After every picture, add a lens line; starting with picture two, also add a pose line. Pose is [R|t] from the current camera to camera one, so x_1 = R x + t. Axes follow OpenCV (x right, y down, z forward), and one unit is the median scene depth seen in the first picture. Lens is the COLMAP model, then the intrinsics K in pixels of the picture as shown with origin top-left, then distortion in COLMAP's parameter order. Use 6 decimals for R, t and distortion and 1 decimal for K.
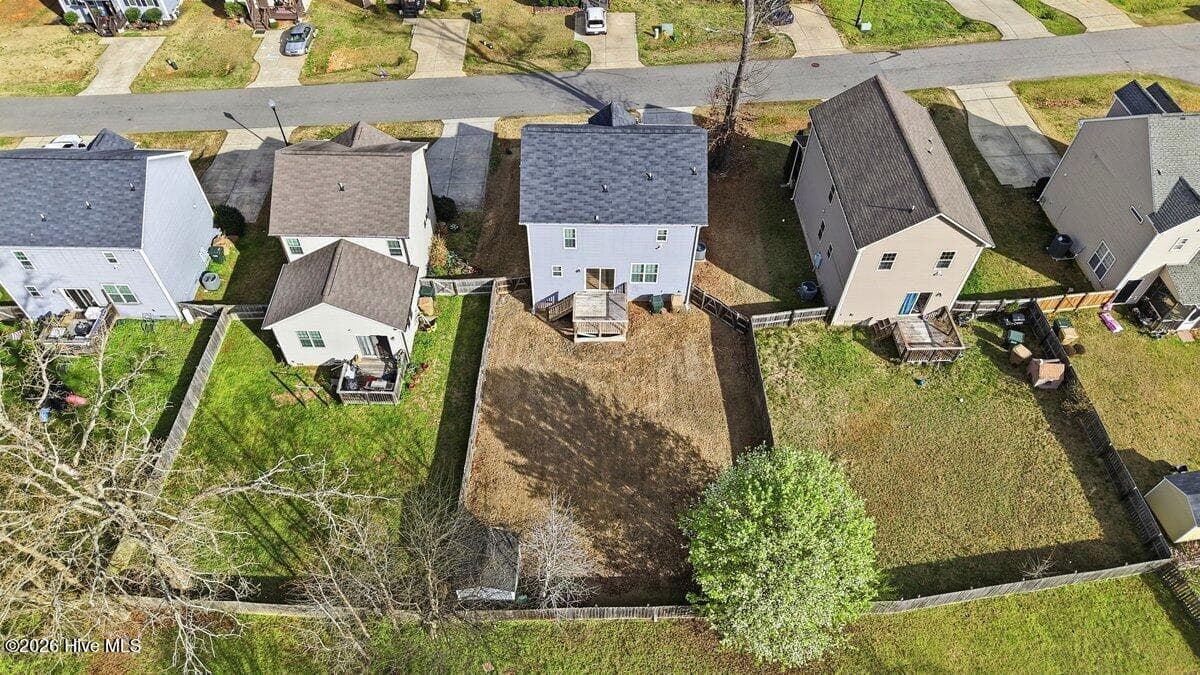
lens RADIAL K [[803.7, 0, 598.6], [0, 803.7, 341.7], [0, 0, 1]] dist [0.027391, -0.037120]
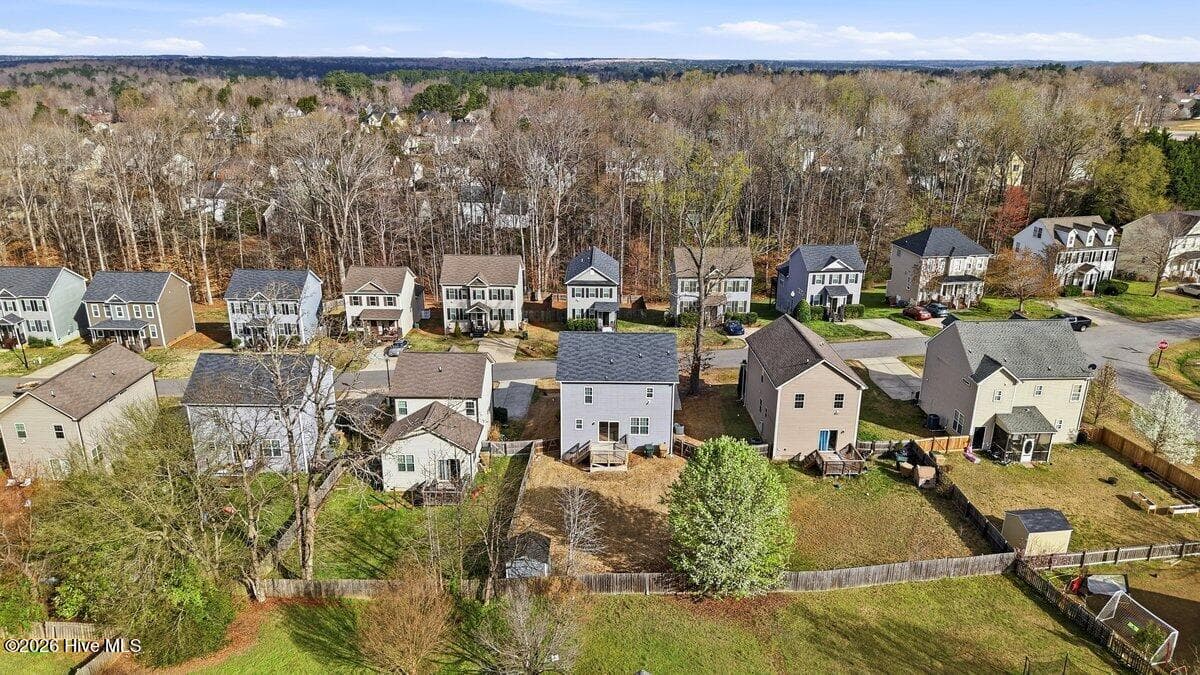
lens RADIAL K [[803.7, 0, 605.5], [0, 803.7, 333.6], [0, 0, 1]] dist [0.027391, -0.037120]
pose [[0.999919, -0.005766, -0.011314, 0.012949], [-0.001176, 0.845093, -0.534618, 0.547443], [0.012644, 0.534588, 0.845018, -0.311471]]
